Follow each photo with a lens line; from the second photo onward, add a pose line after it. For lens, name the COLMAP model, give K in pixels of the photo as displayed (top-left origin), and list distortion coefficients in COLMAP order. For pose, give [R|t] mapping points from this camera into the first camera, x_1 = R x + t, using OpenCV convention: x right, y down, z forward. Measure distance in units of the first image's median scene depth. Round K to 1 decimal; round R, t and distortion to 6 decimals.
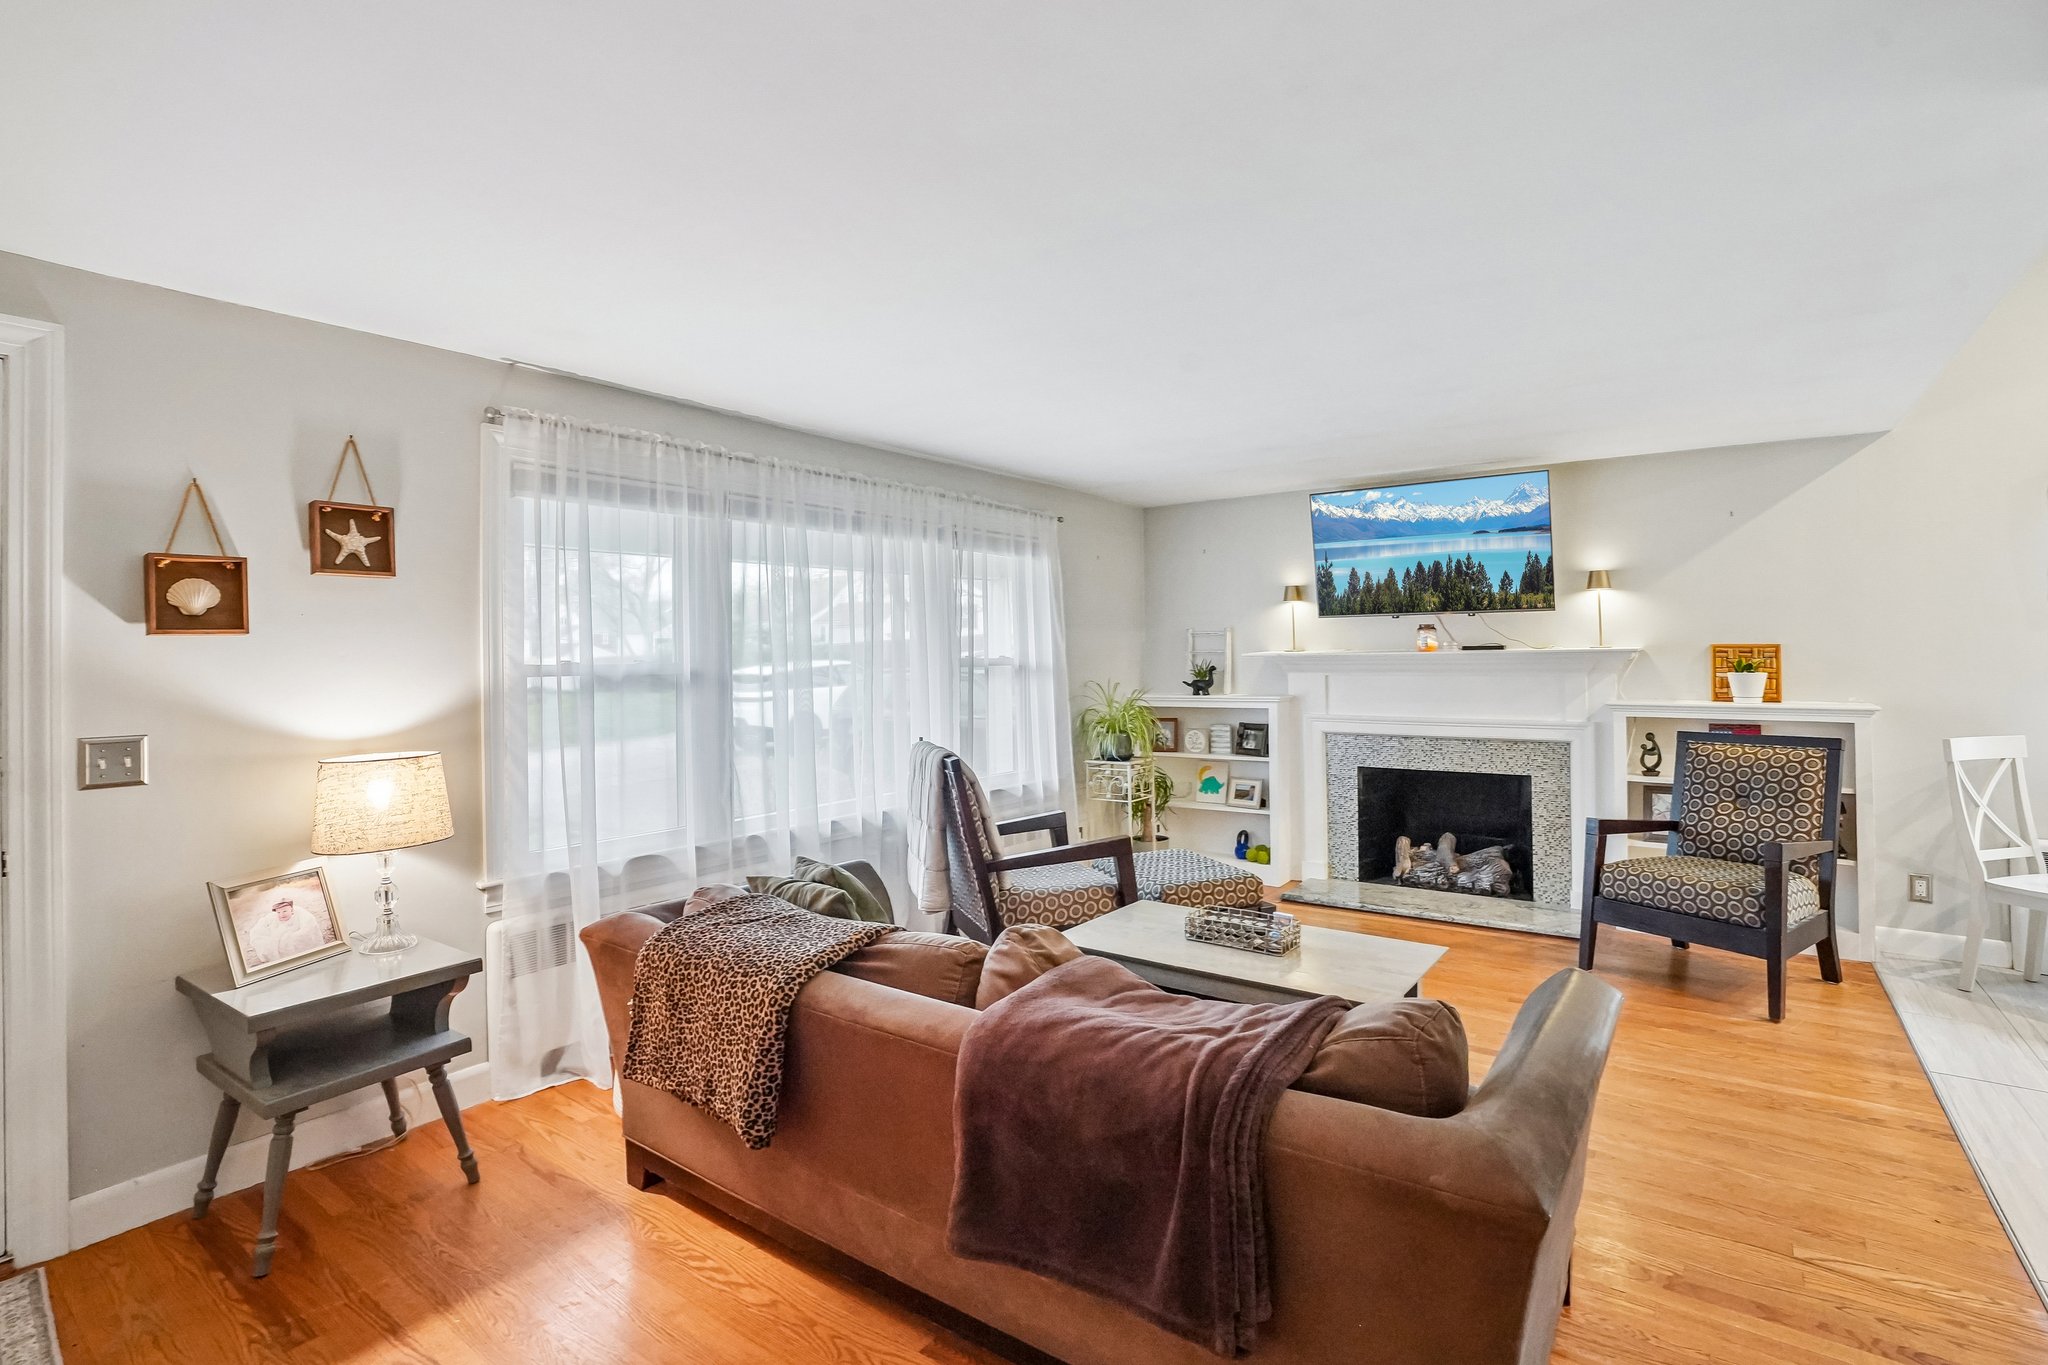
lens RADIAL K [[971.0, 0, 1029.6], [0, 971.0, 658.6], [0, 0, 1]] dist [-0.072634, 0.035796]
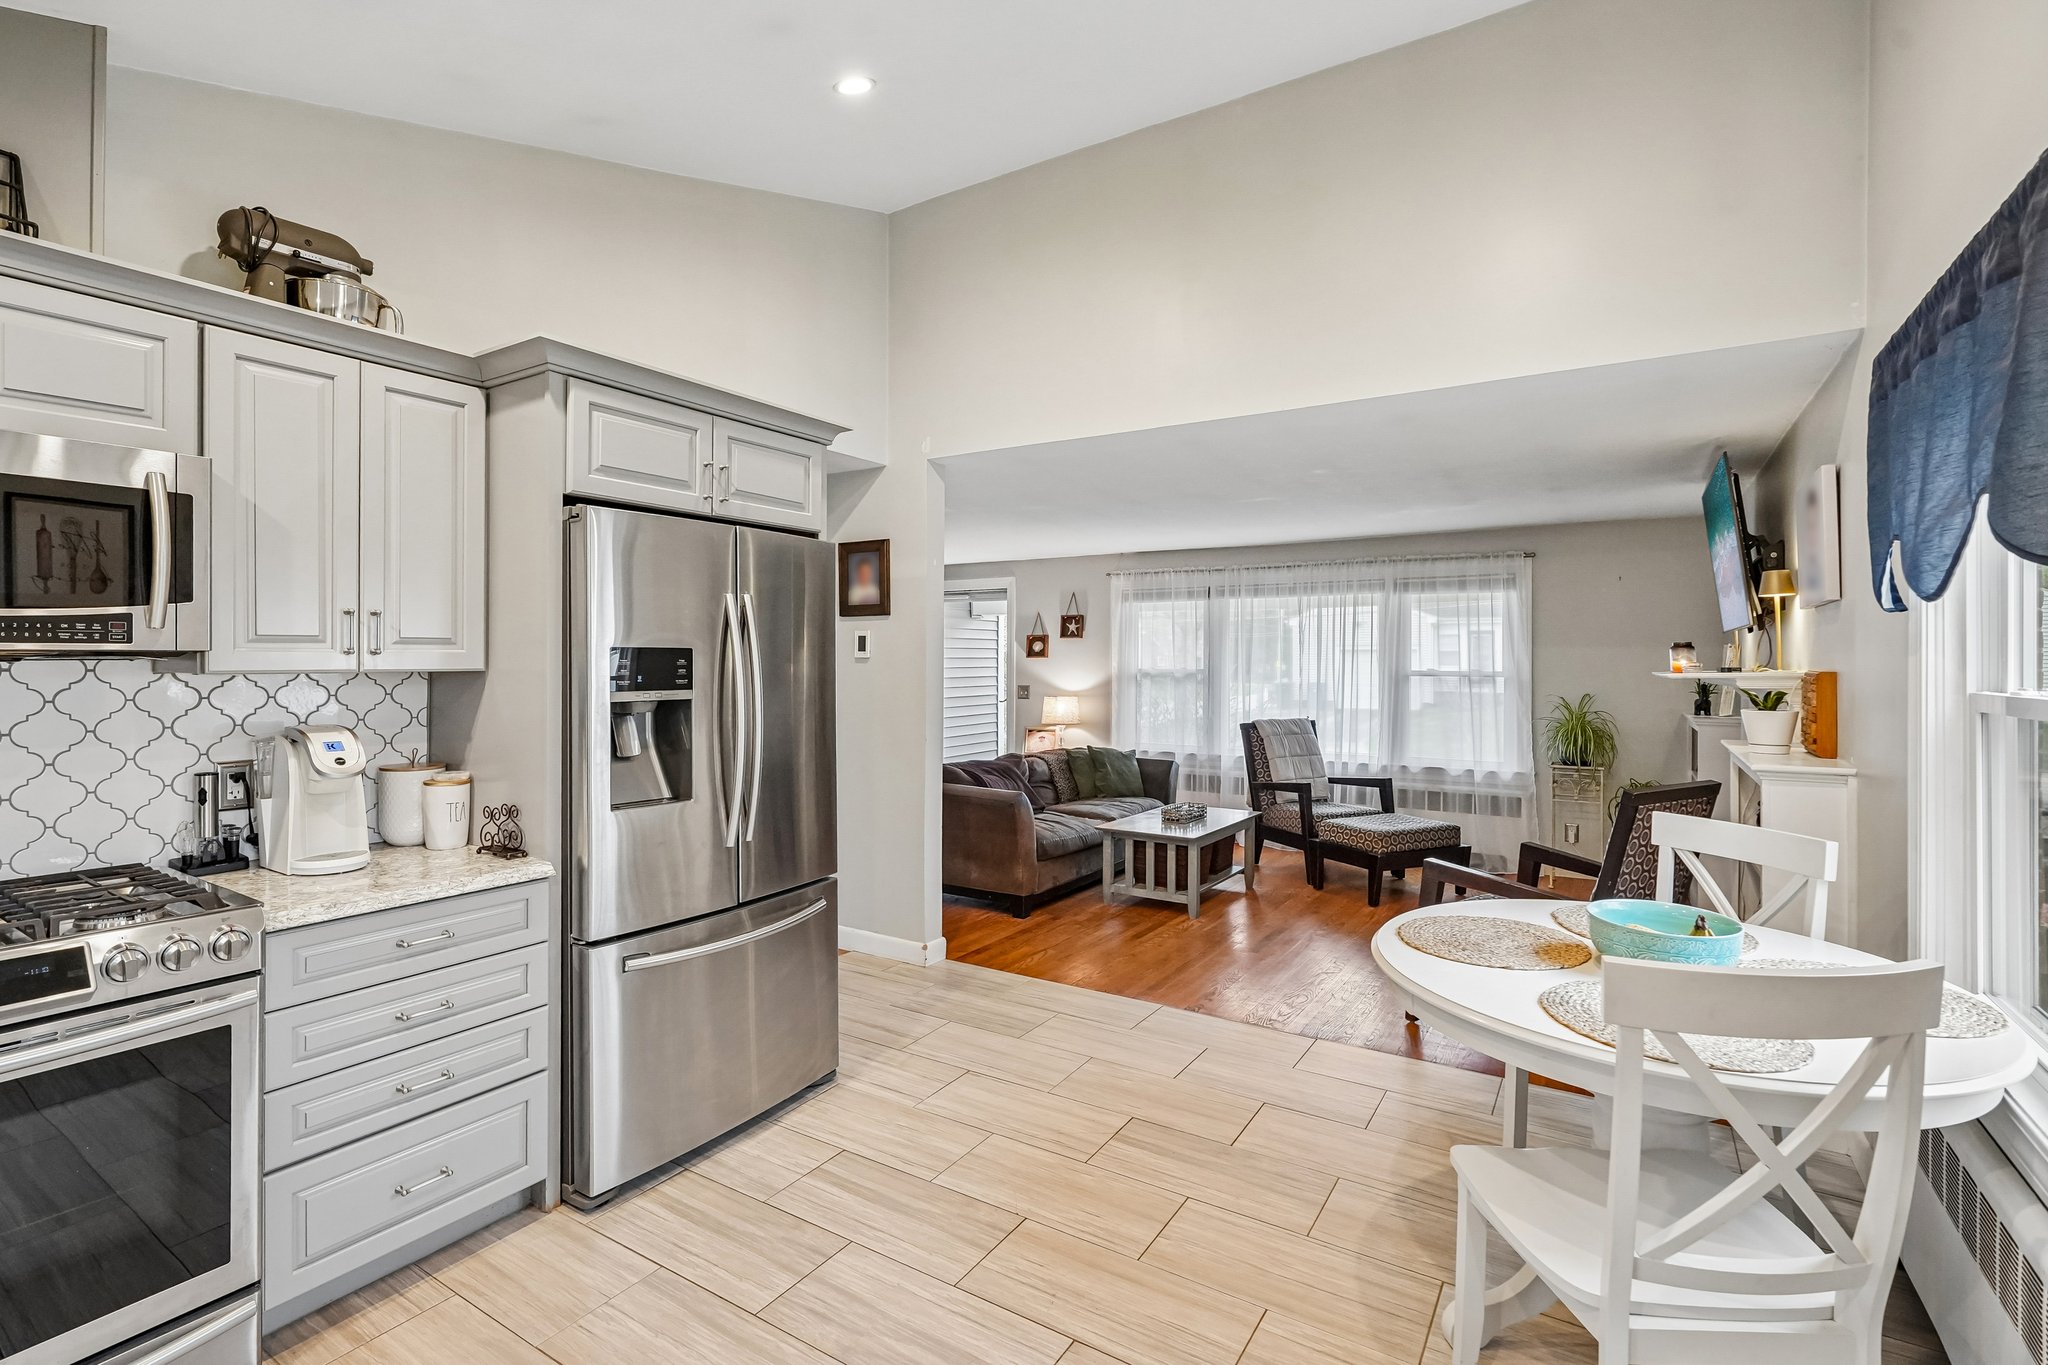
lens RADIAL K [[956.1, 0, 1016.0], [0, 956.1, 681.4], [0, 0, 1]] dist [-0.008032, 0.000337]
pose [[0.064817, 0.035416, -0.997268, 1.558855], [-0.002629, 0.999373, 0.035320, -0.036282], [0.997894, 0.000333, 0.064870, 0.399617]]
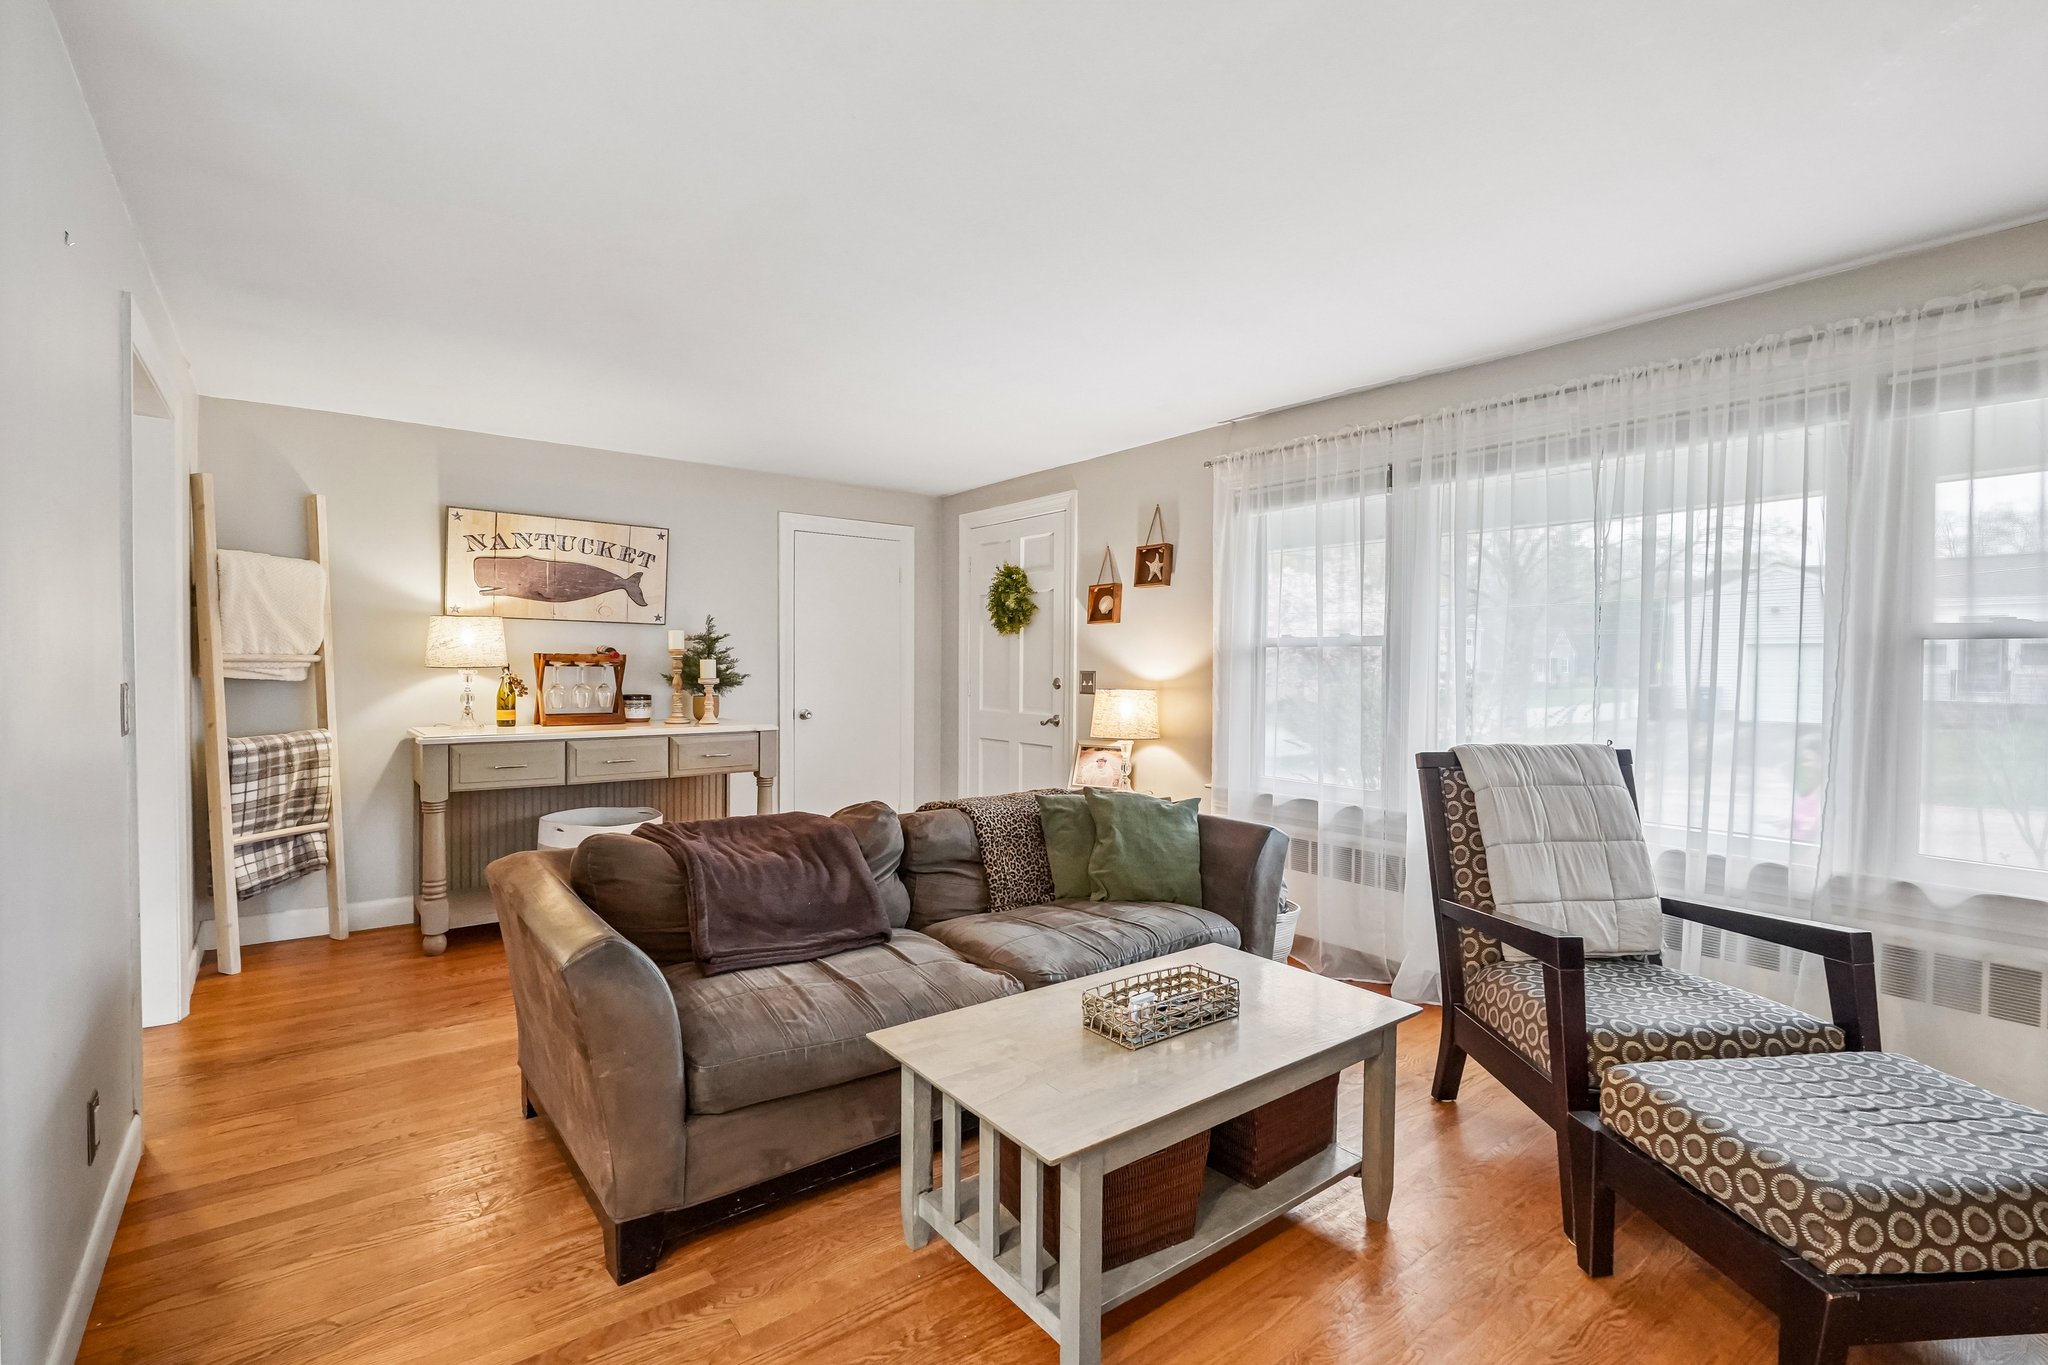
lens RADIAL K [[936.6, 0, 1024.0], [0, 936.6, 682.5], [0, 0, 1]] dist [0.006222, 0.000419]
pose [[-0.268549, 0.034568, -0.962646, 0.663861], [-0.001416, 0.999341, 0.036281, 0.017978], [0.963265, 0.011106, -0.268323, 0.803712]]
